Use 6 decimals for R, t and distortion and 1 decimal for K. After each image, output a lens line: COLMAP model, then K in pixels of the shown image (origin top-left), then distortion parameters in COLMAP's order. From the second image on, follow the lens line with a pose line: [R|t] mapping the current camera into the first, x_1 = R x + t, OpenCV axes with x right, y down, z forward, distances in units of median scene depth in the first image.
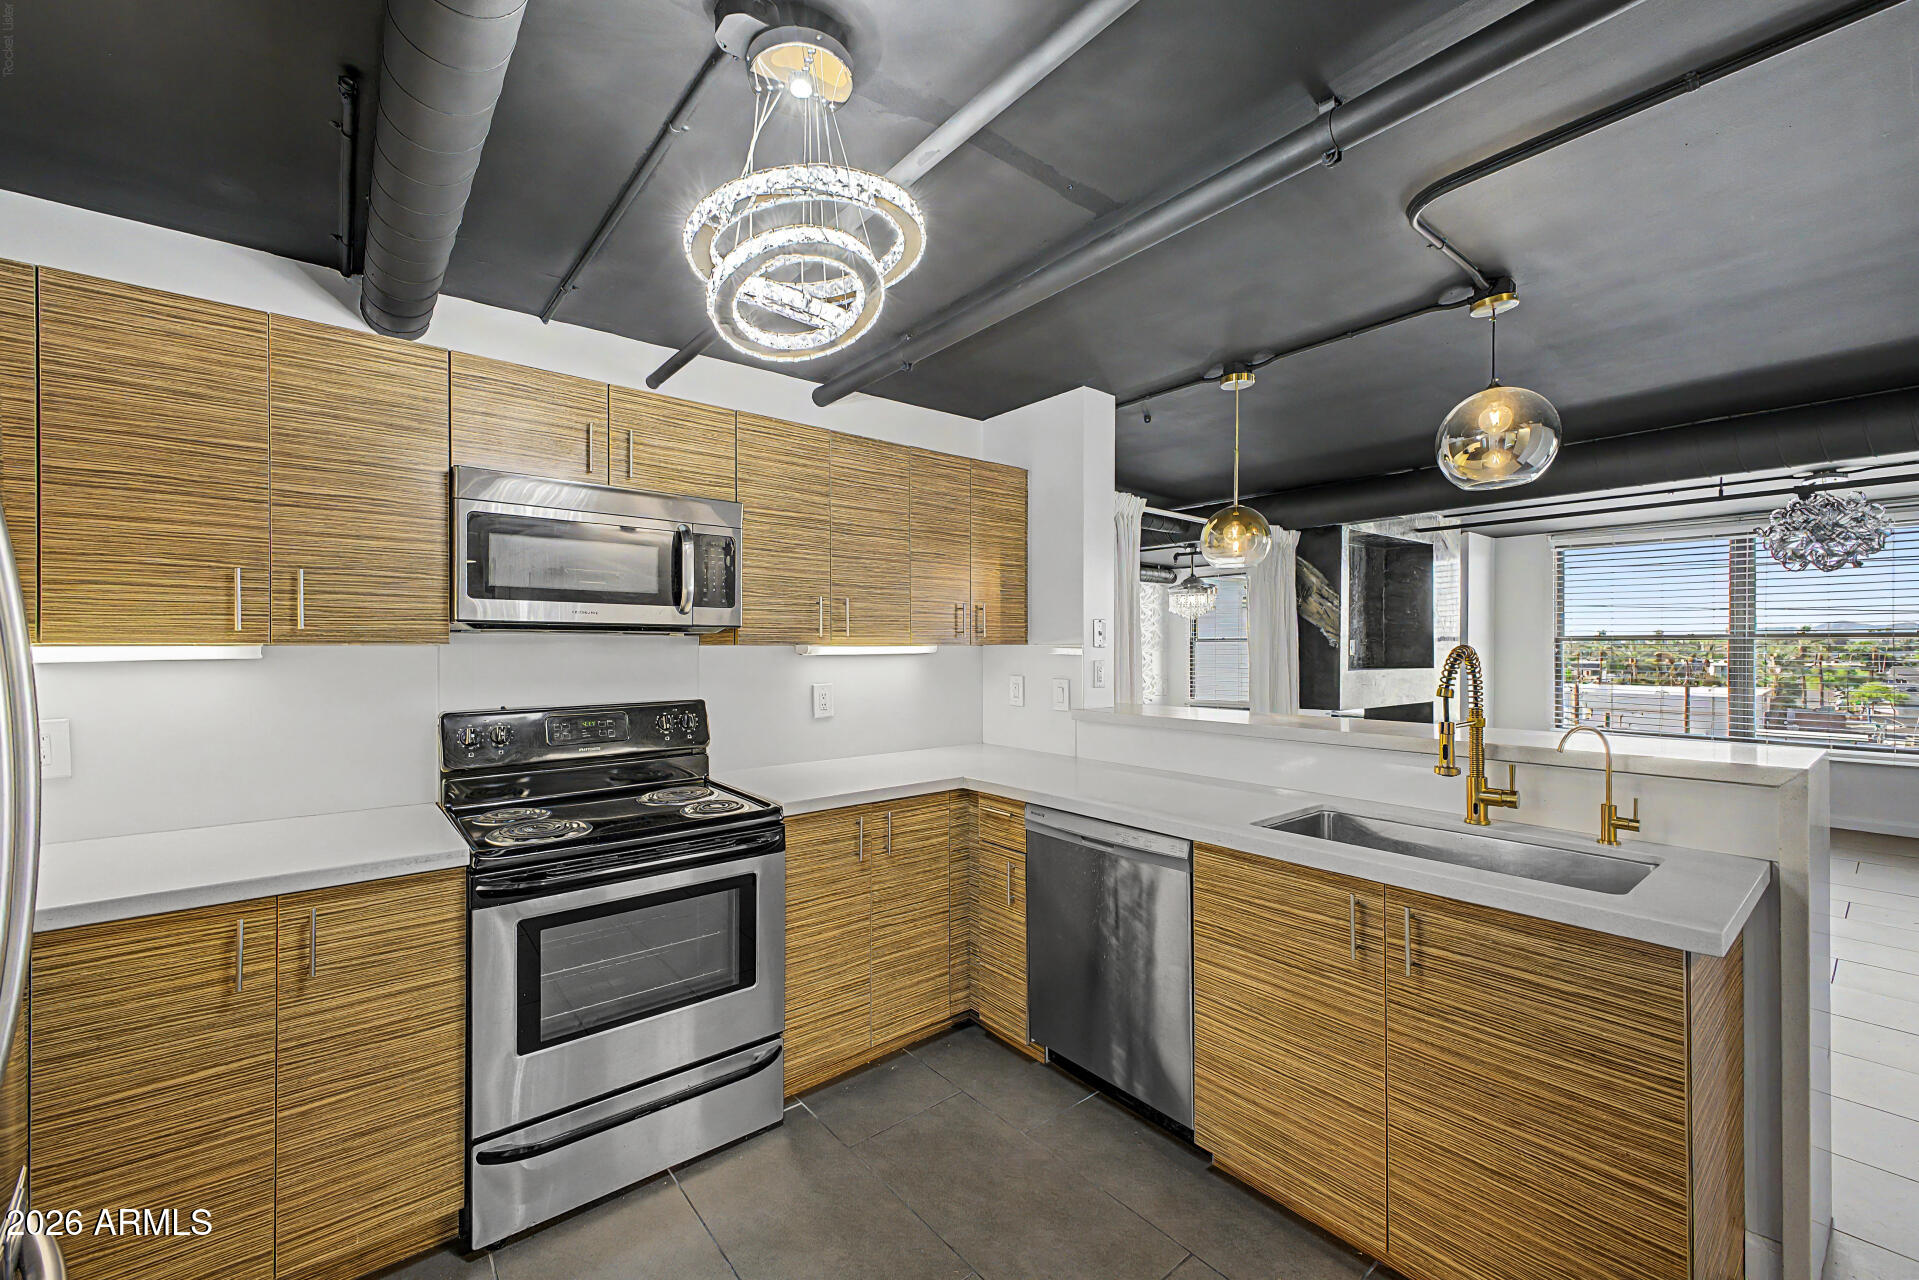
lens RADIAL K [[770.3, 0, 957.0], [0, 770.3, 645.5], [0, 0, 1]] dist [0.013461, -0.003630]
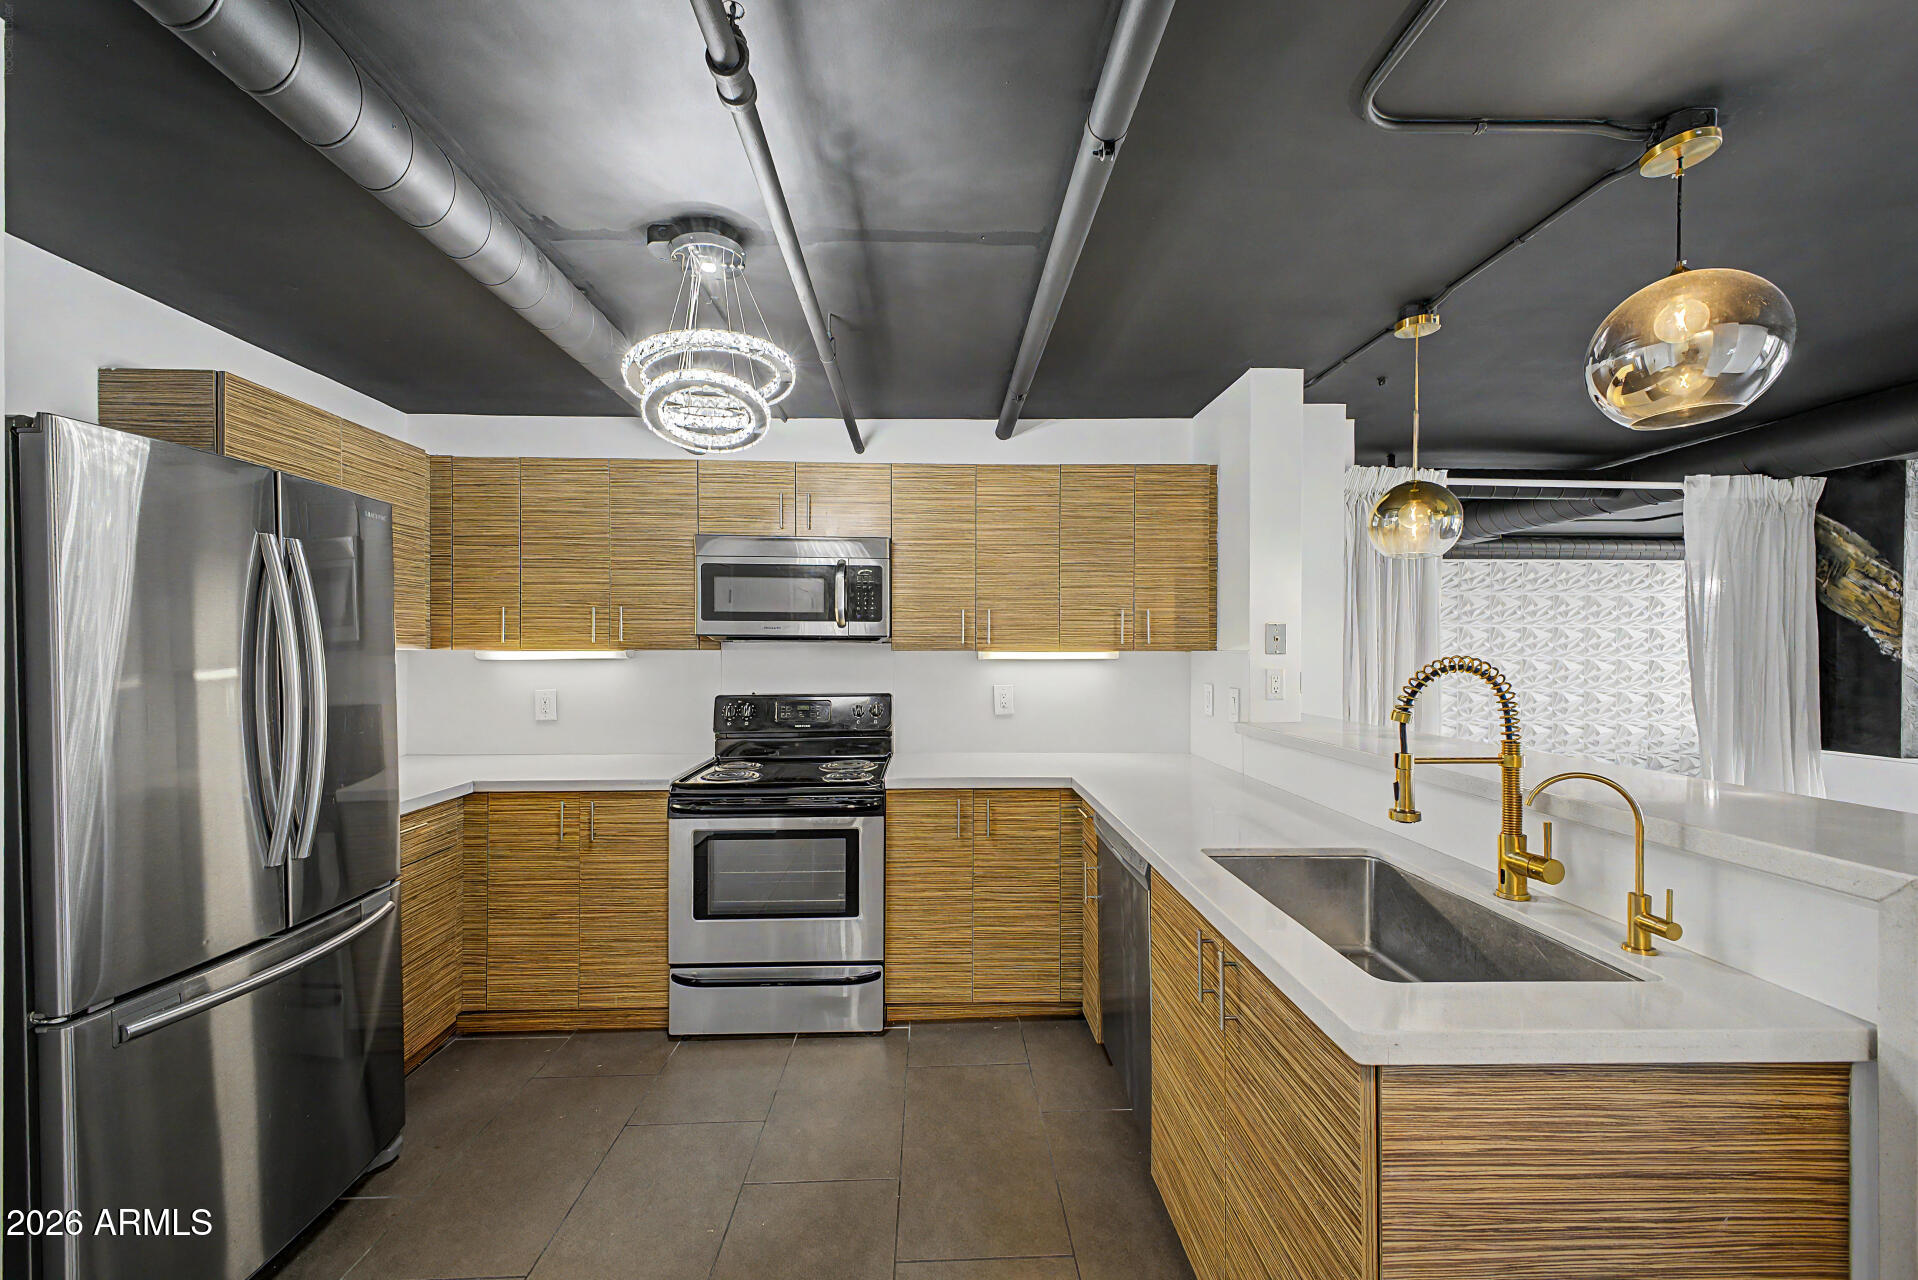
lens RADIAL K [[769.9, 0, 948.5], [0, 769.9, 645.4], [0, 0, 1]] dist [0.013461, -0.003630]
pose [[0.793474, -0.000190, -0.608604, 0.599236], [-0.001351, 0.999997, -0.002074, -0.007525], [0.608603, 0.002468, 0.793471, 0.074063]]
